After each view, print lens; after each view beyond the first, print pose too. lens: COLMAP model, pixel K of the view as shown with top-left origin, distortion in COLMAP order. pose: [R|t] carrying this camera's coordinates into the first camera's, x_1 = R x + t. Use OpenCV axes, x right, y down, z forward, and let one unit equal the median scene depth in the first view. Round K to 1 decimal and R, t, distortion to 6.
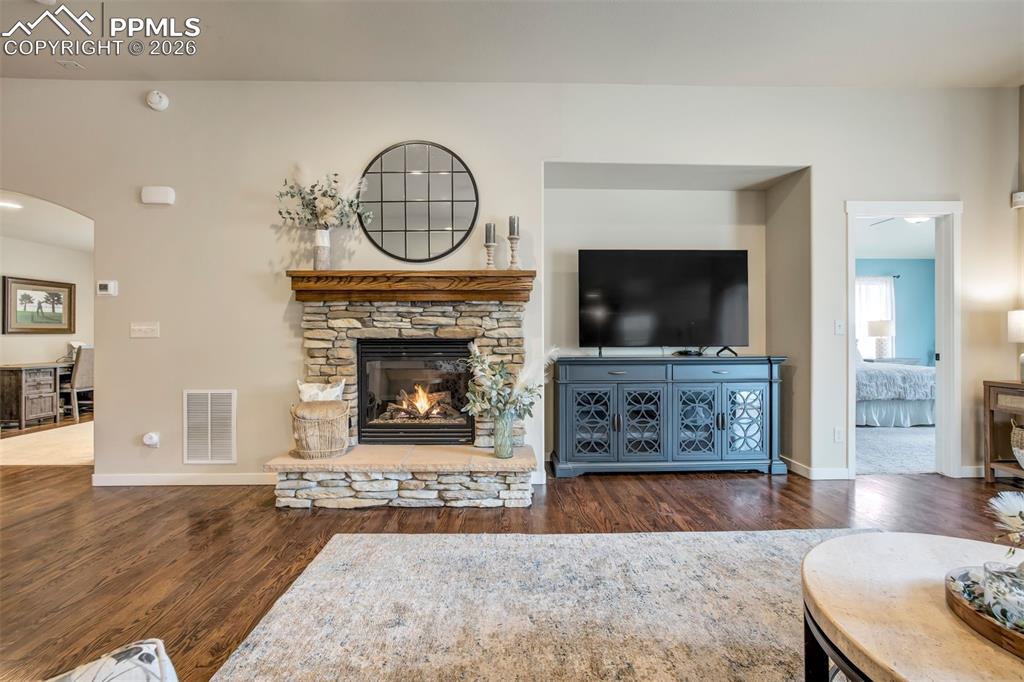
lens RADIAL K [[441.0, 0, 511.1], [0, 441.0, 334.0], [0, 0, 1]] dist [-0.016235, 0.000540]
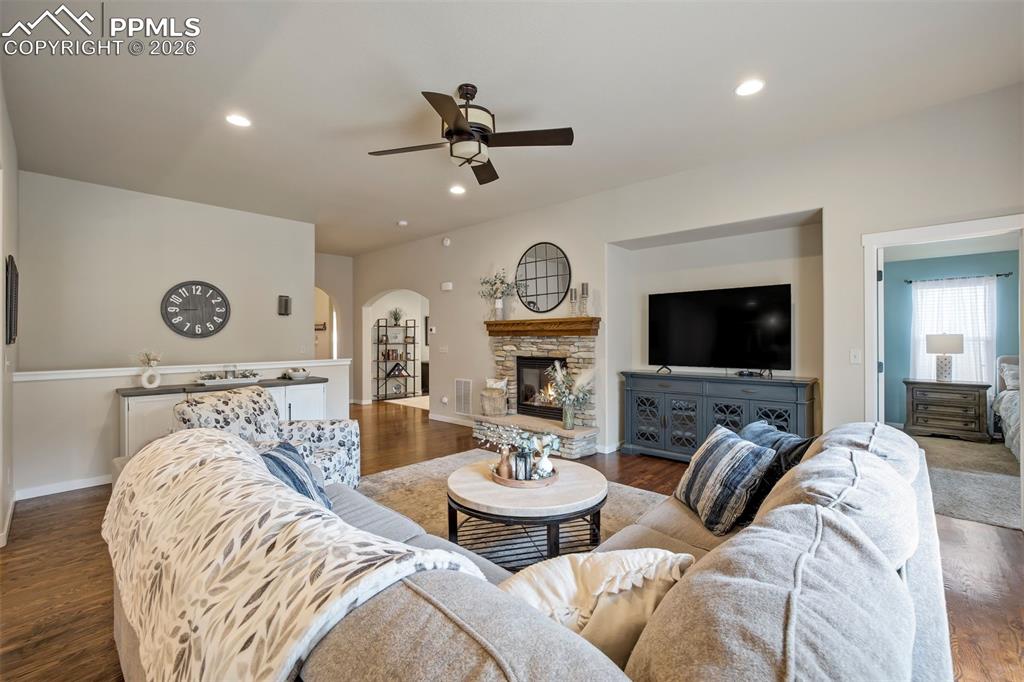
lens RADIAL K [[441.0, 0, 512.1], [0, 441.0, 338.8], [0, 0, 1]] dist [-0.016235, 0.000540]
pose [[0.720760, -0.000848, -0.693184, 0.918154], [0.004565, 0.999983, 0.003524, -0.068955], [0.693170, -0.005705, 0.720752, -0.335223]]
